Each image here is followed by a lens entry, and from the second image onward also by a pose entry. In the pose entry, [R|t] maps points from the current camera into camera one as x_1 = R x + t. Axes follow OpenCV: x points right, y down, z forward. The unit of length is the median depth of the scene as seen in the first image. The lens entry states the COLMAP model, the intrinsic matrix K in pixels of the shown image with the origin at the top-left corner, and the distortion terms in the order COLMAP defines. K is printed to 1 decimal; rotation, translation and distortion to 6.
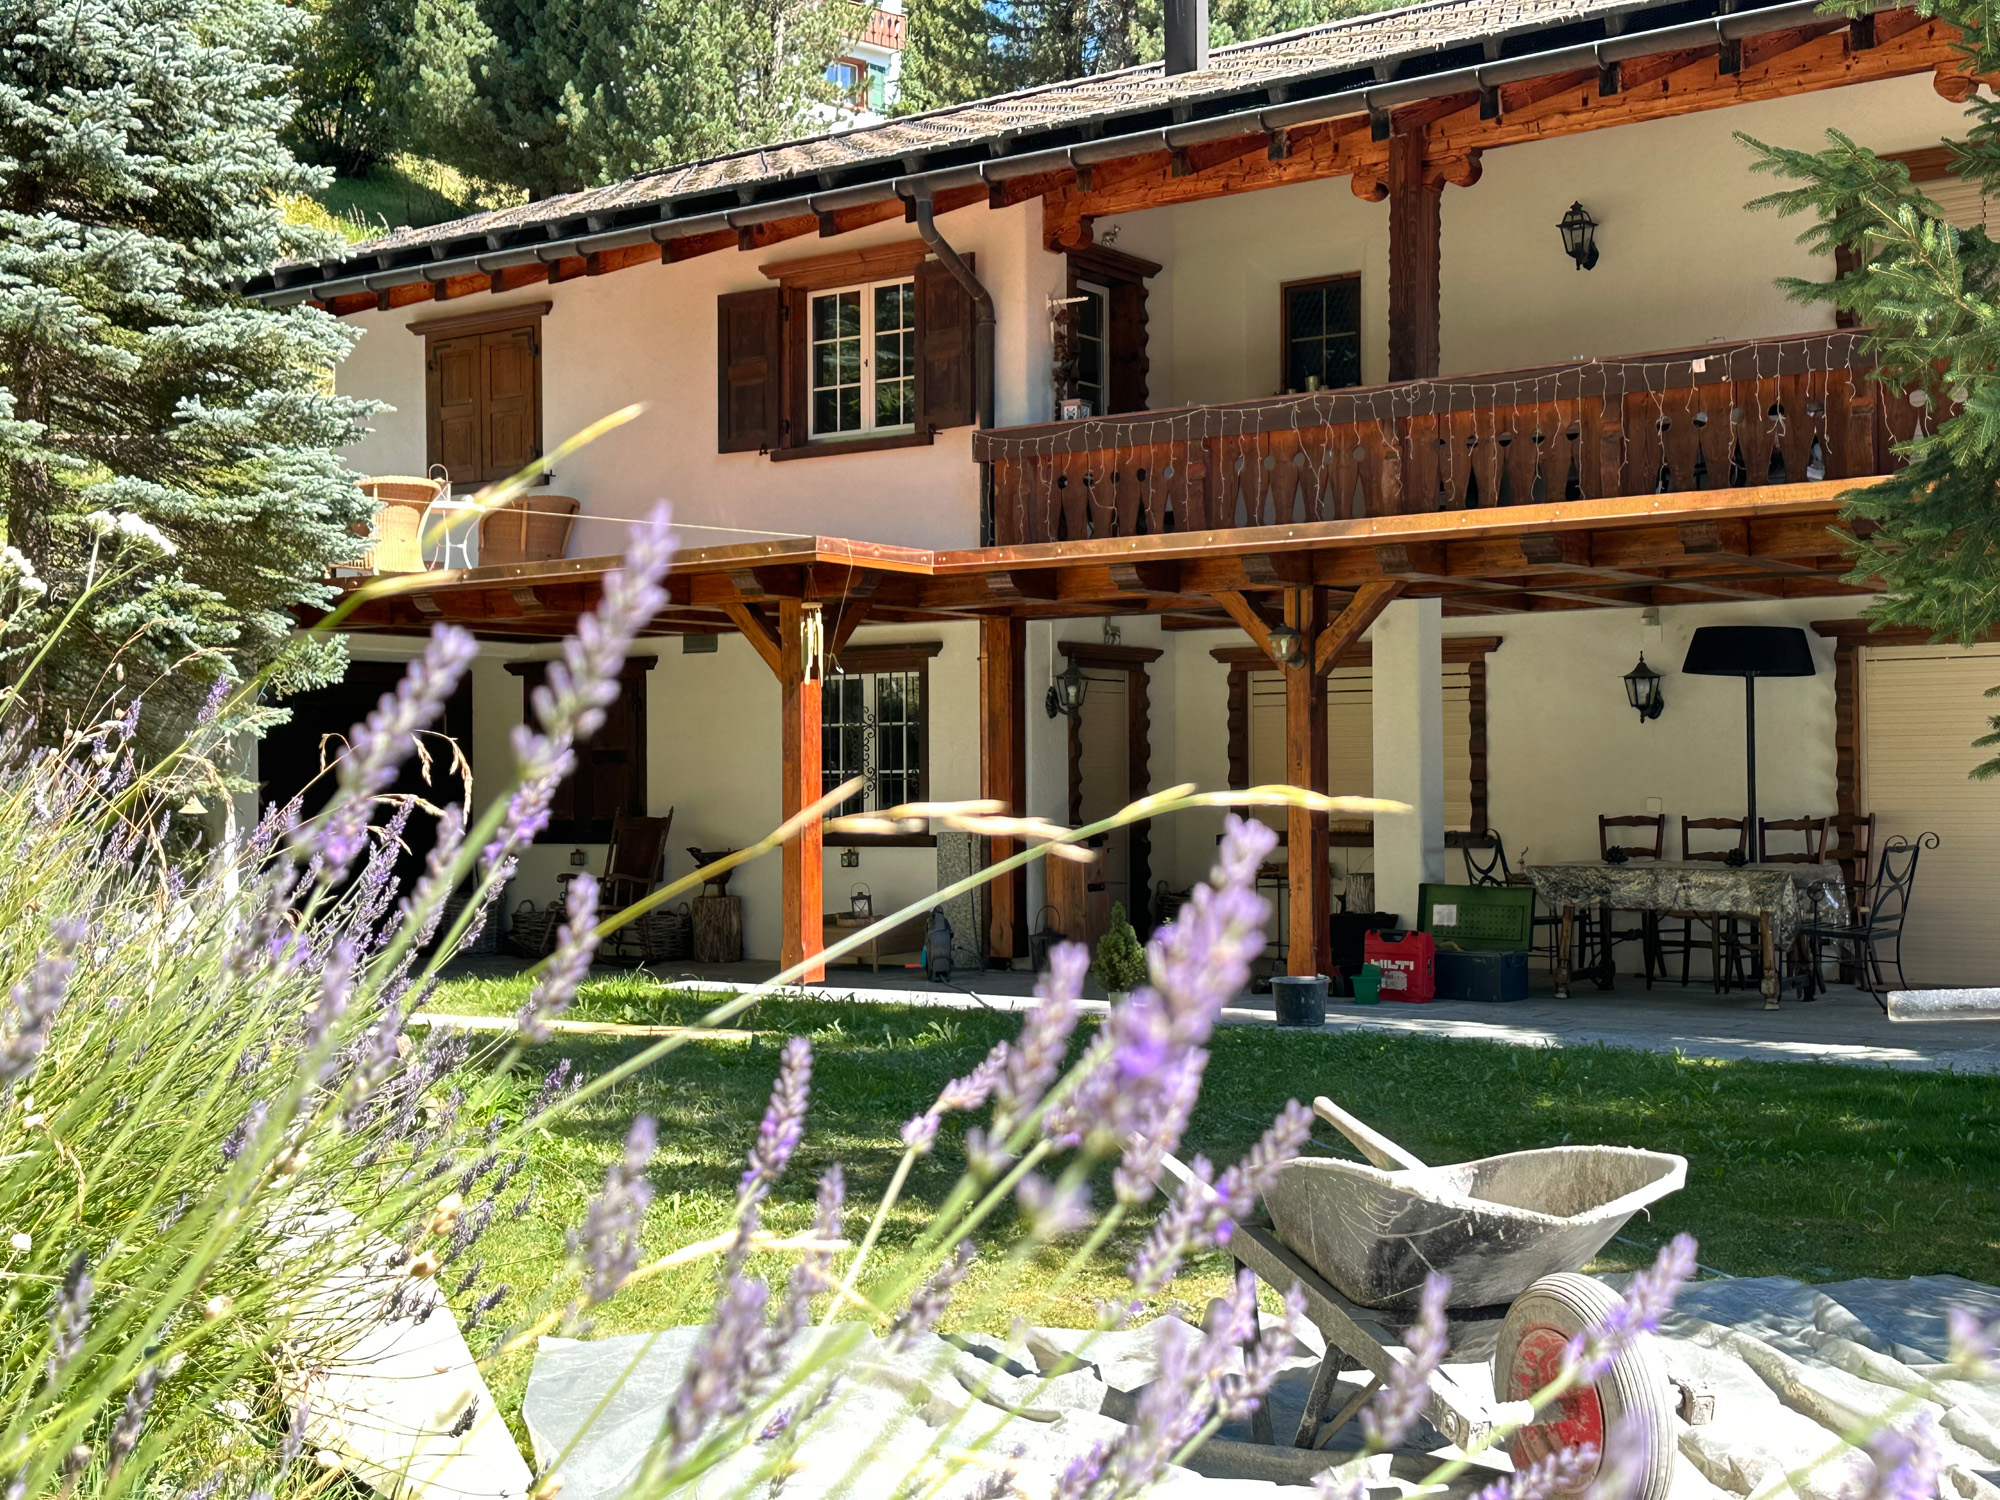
lens RADIAL K [[2514.4, 0, 1006.0], [0, 2514.4, 725.7], [0, 0, 1]] dist [0.123015, -0.008958]
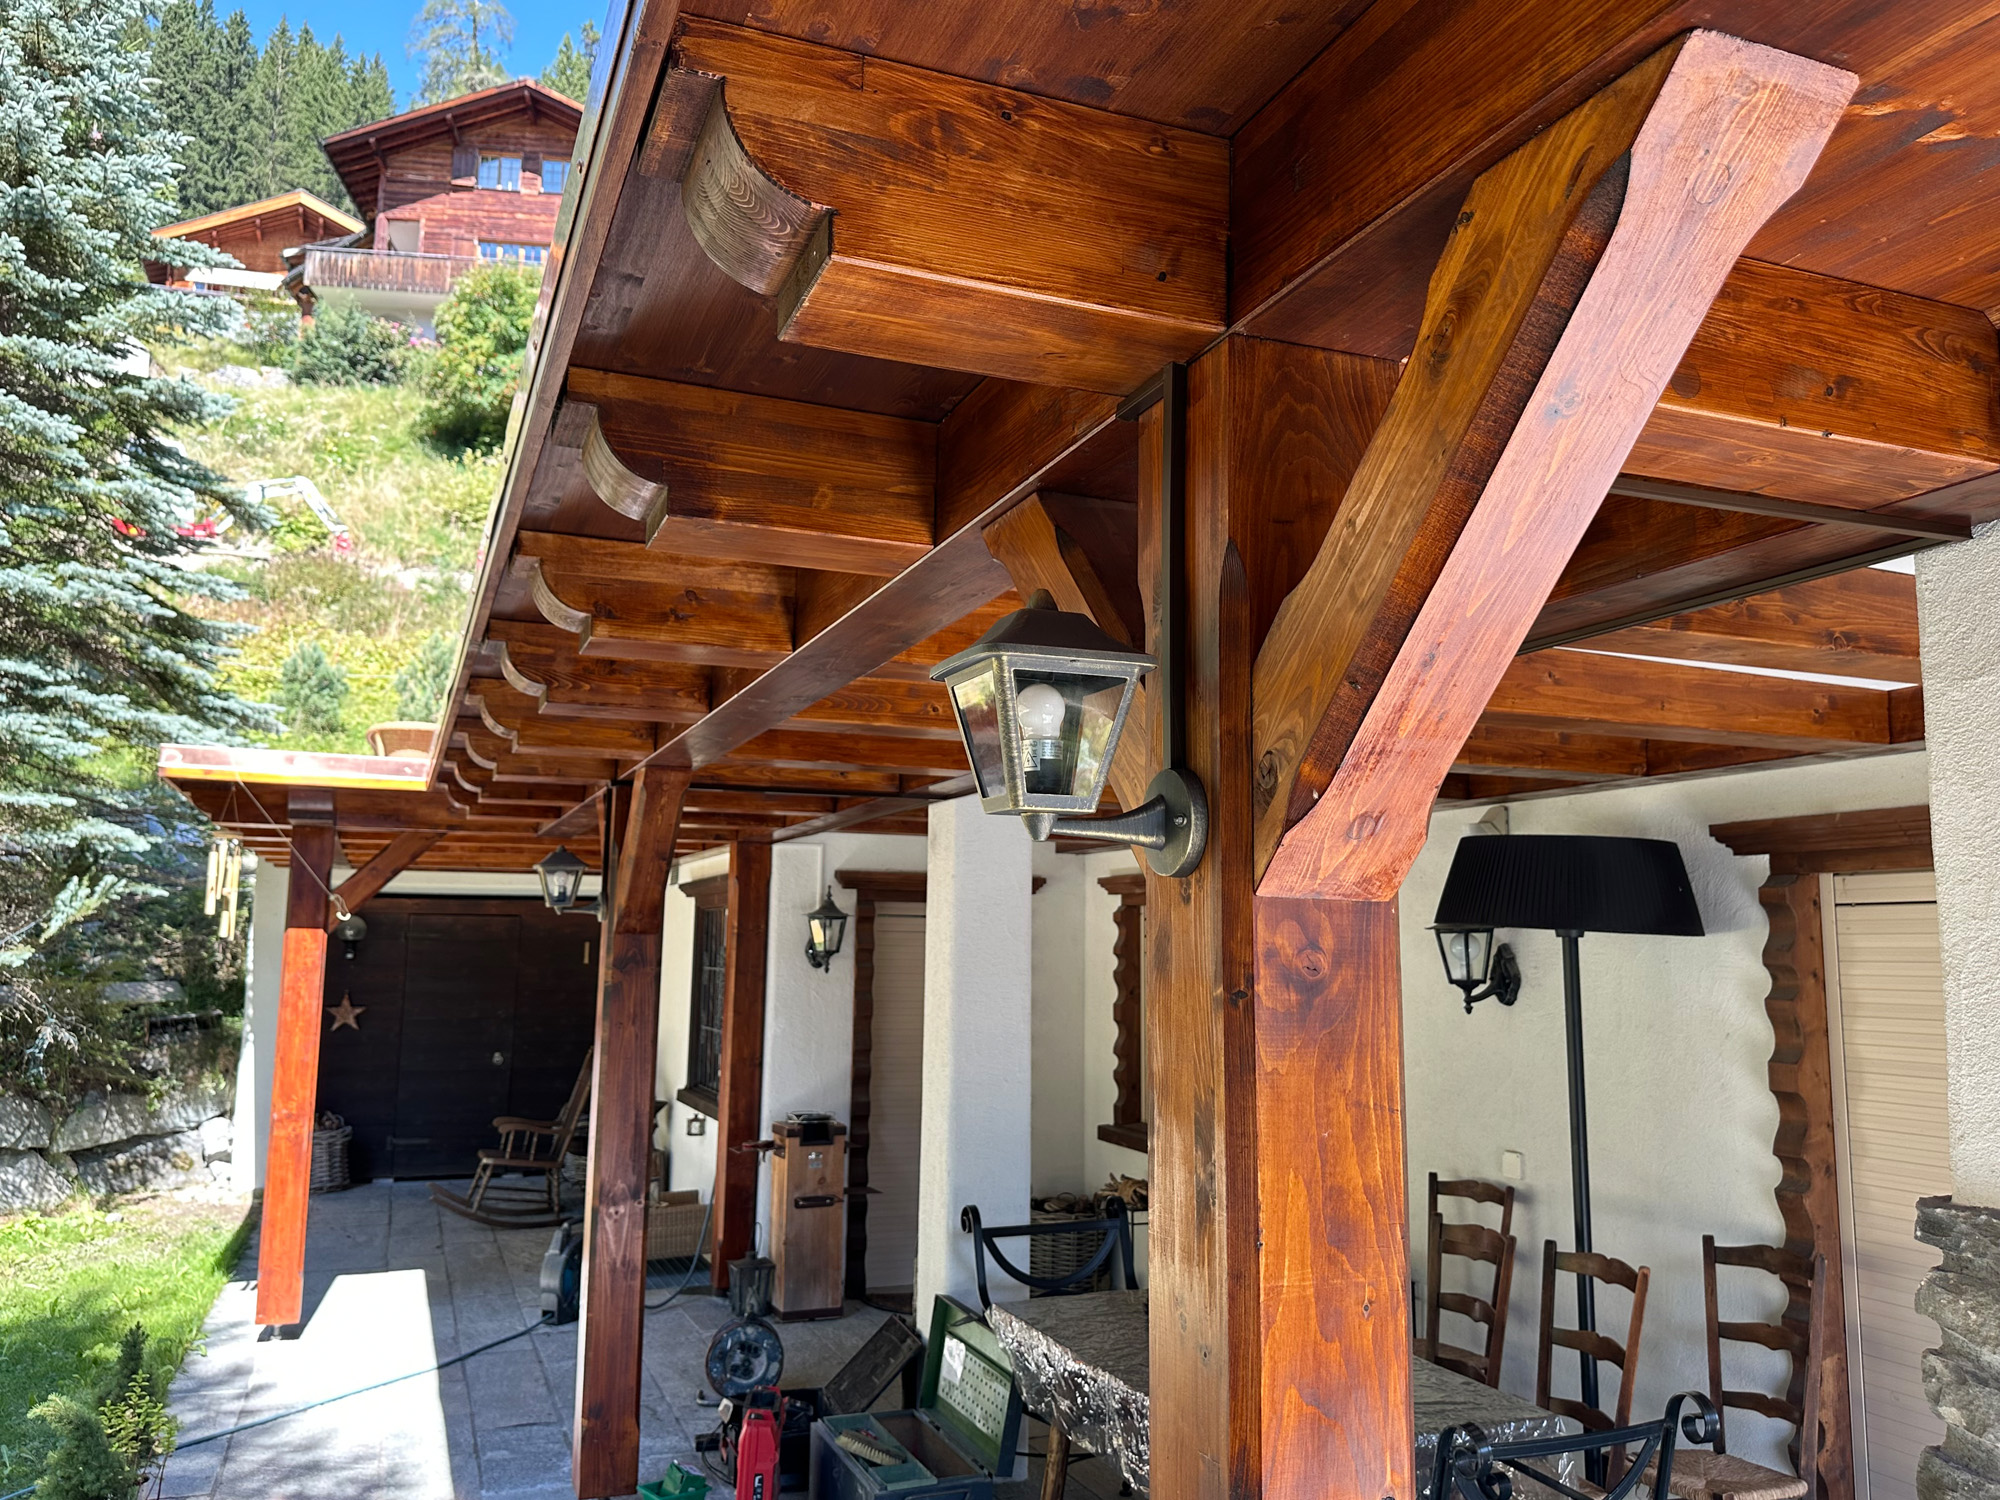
lens RADIAL K [[1536.7, 0, 995.7], [0, 1536.7, 724.6], [0, 0, 1]] dist [-0.002724, -0.008412]
pose [[0.847326, -0.059700, -0.527707, 0.342619], [-0.007467, 0.992224, -0.124241, -0.021310], [0.531021, 0.109213, 0.840291, 0.650290]]
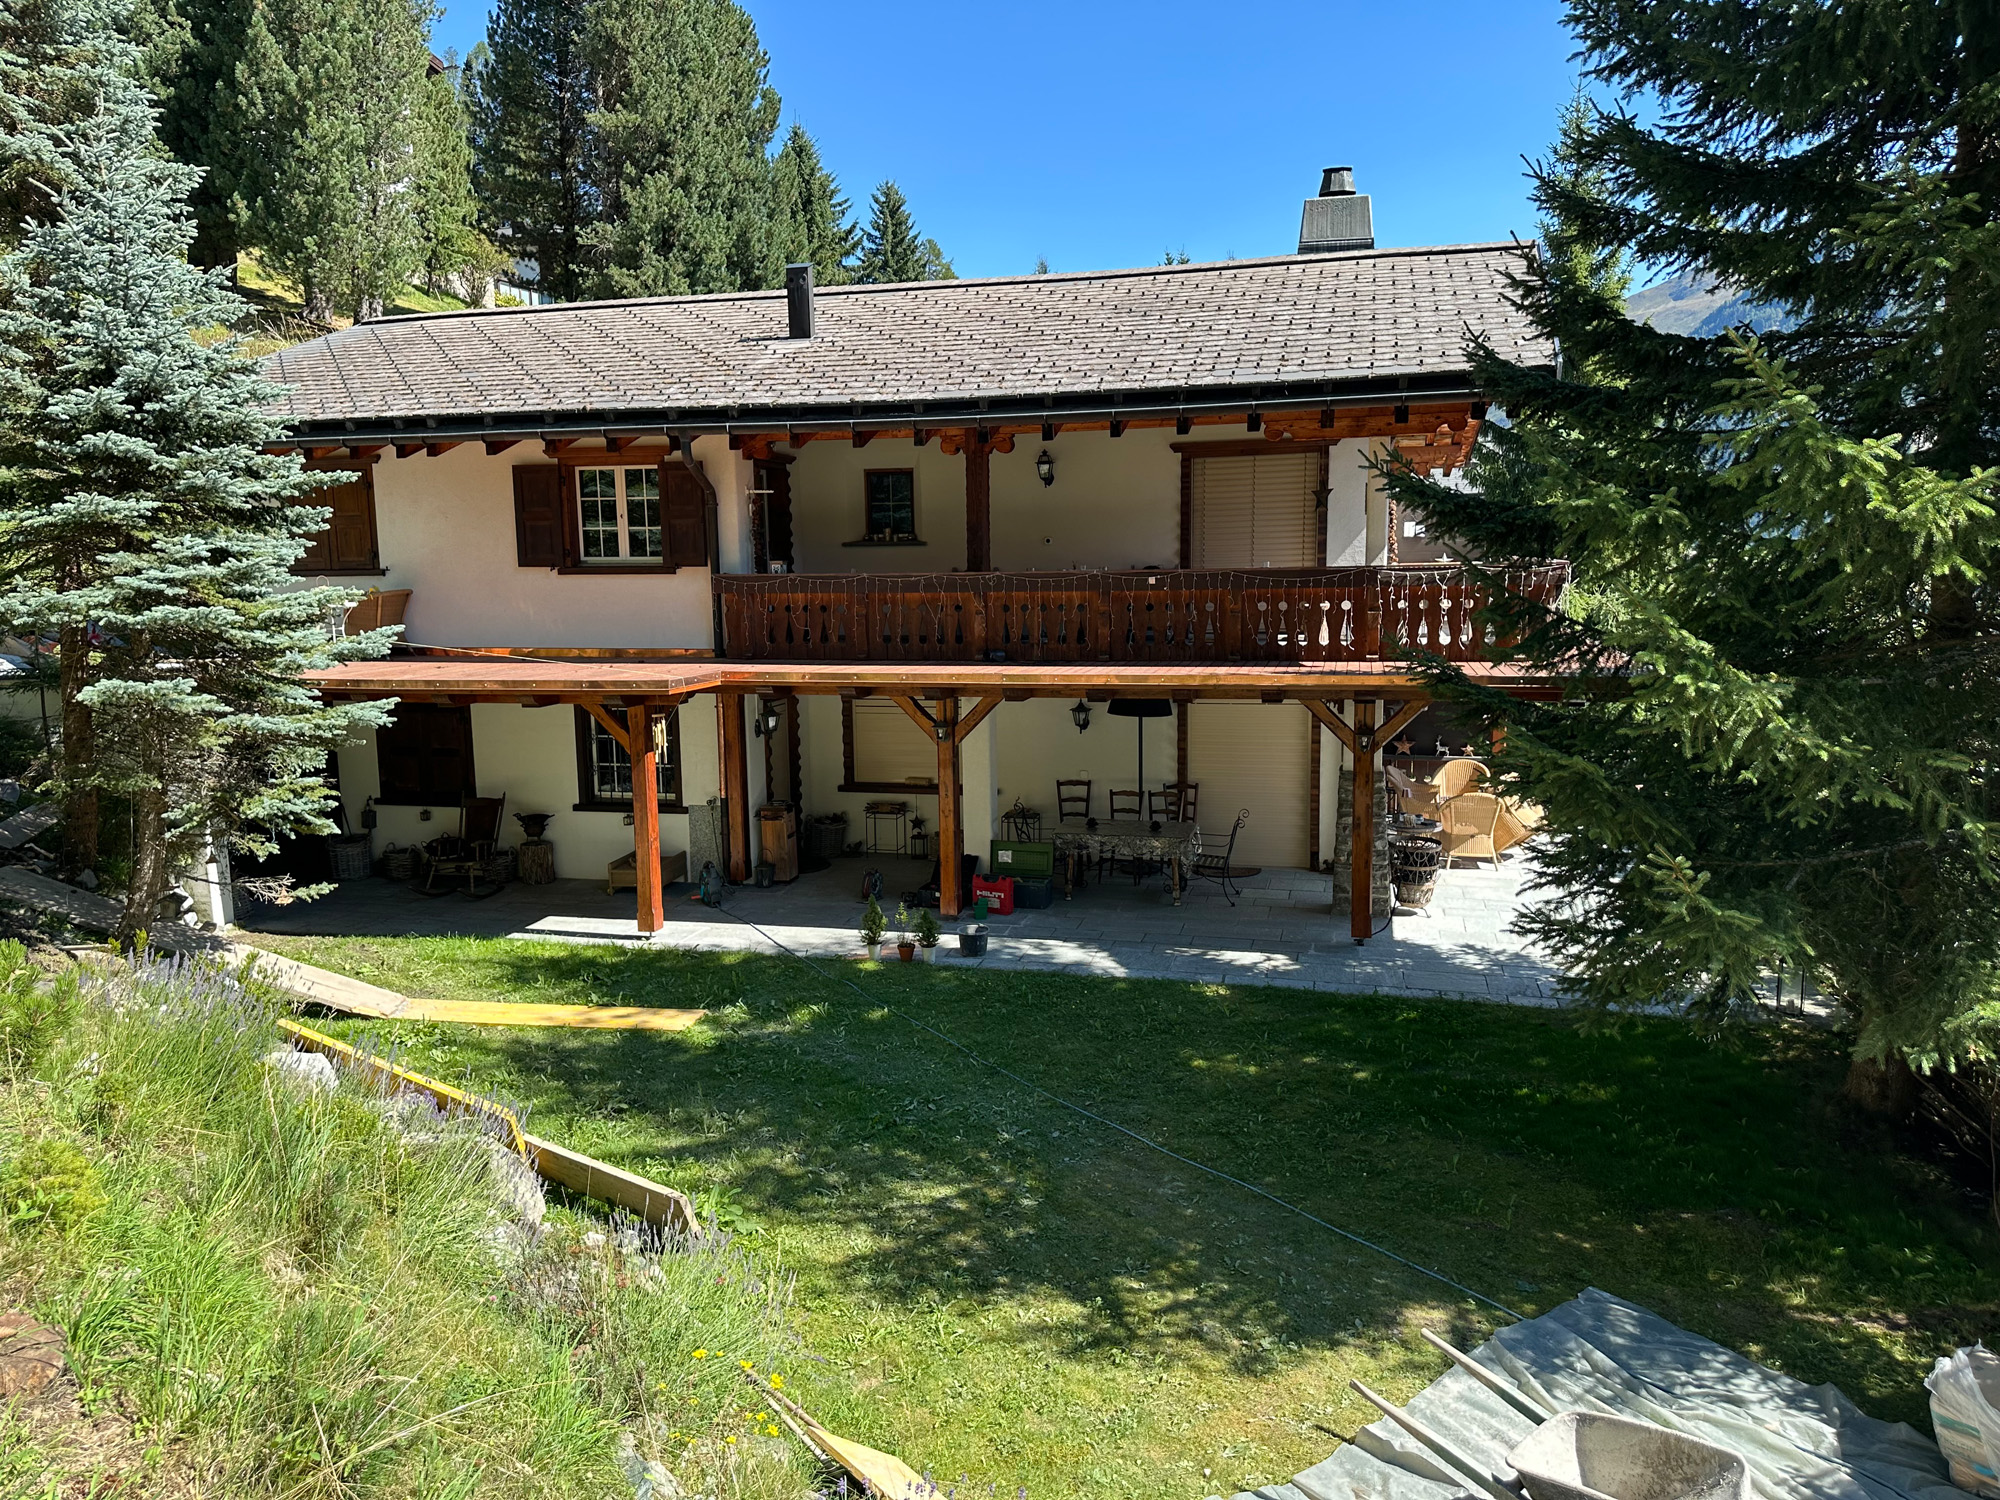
lens RADIAL K [[1392.5, 0, 1009.7], [0, 1392.5, 738.8], [0, 0, 1]] dist [0.107486, -0.136290]
pose [[0.924504, -0.058372, 0.376677, -0.192206], [-0.002605, 0.987214, 0.159379, -0.163171], [-0.381164, -0.148327, 0.912531, 0.063179]]
